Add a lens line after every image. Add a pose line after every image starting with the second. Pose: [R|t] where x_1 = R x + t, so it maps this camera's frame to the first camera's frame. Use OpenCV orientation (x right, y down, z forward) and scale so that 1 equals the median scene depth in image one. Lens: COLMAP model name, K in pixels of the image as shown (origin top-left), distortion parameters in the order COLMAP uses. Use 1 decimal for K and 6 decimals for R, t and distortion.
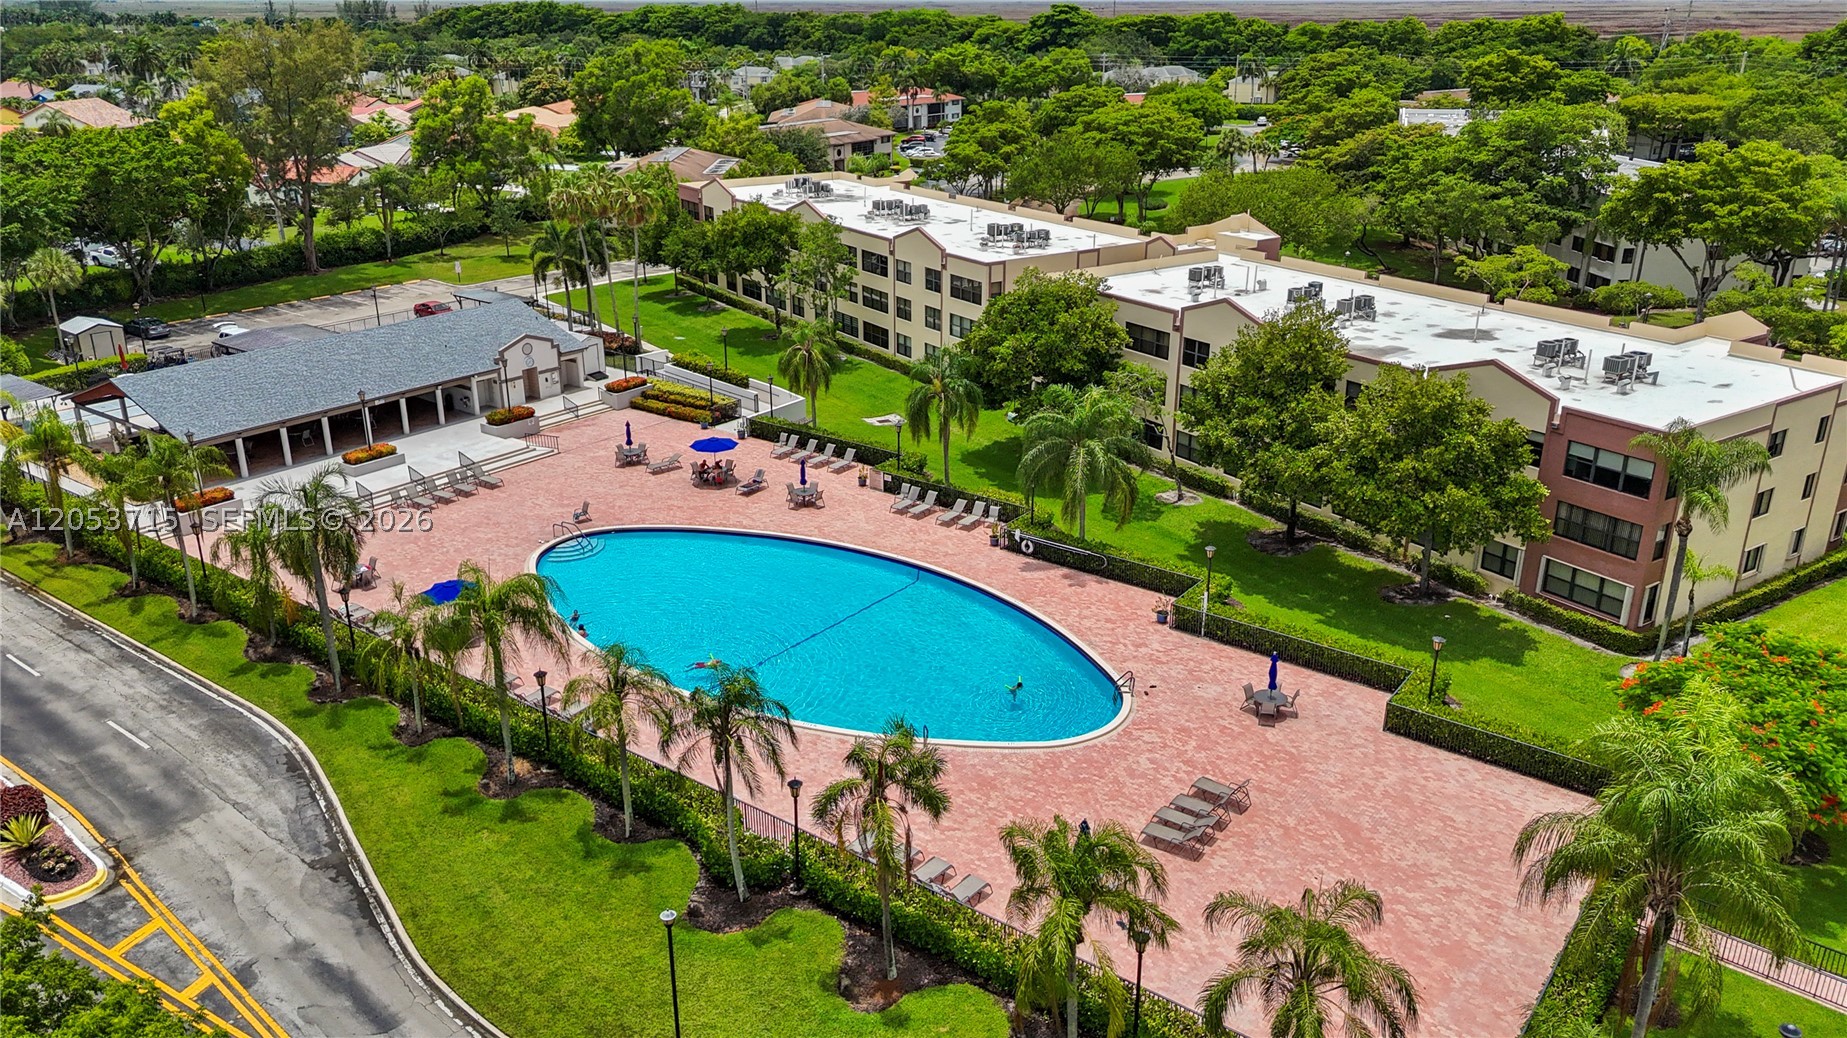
lens RADIAL K [[1329.0, 0, 931.4], [0, 1329.0, 515.5], [0, 0, 1]] dist [0.049872, -0.061986]
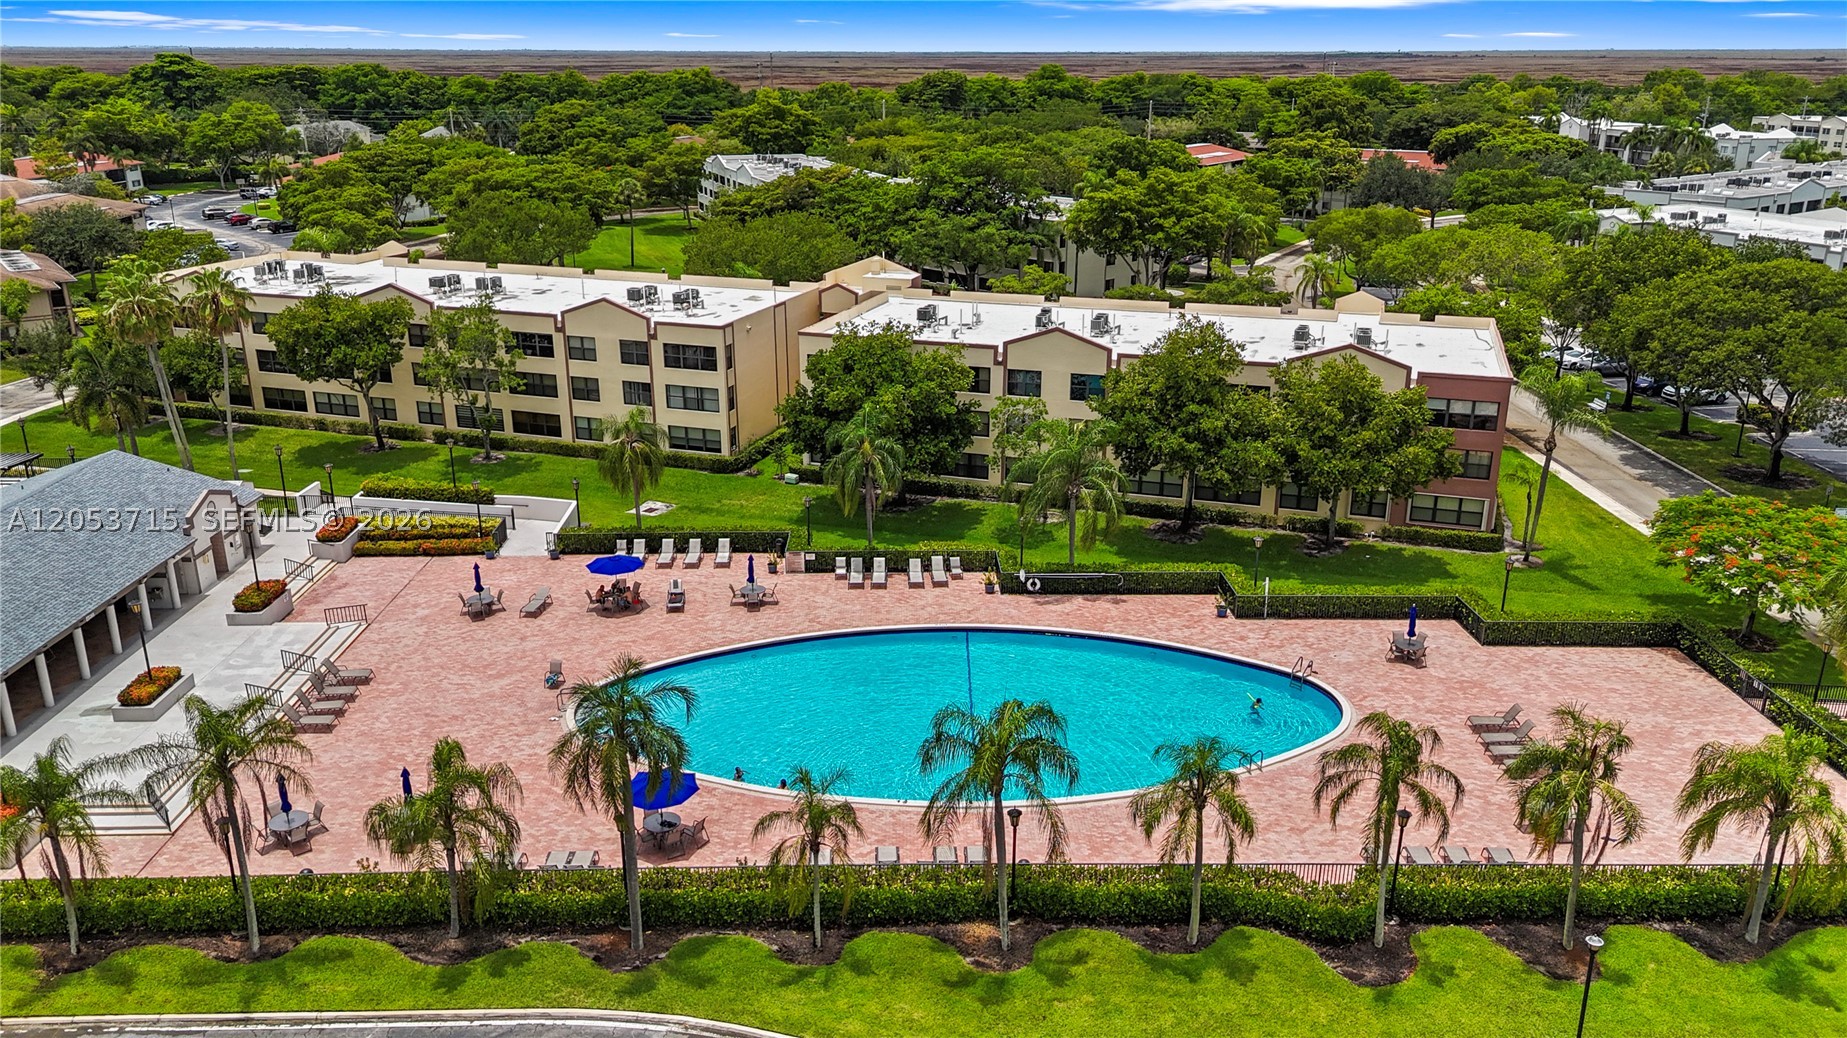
lens RADIAL K [[1329.0, 0, 931.4], [0, 1329.0, 515.5], [0, 0, 1]] dist [0.049872, -0.061986]
pose [[0.790135, -0.196094, 0.580718, -0.397686], [0.216182, 0.975714, 0.035334, -0.056767], [-0.573544, 0.097622, 0.813337, 0.151705]]
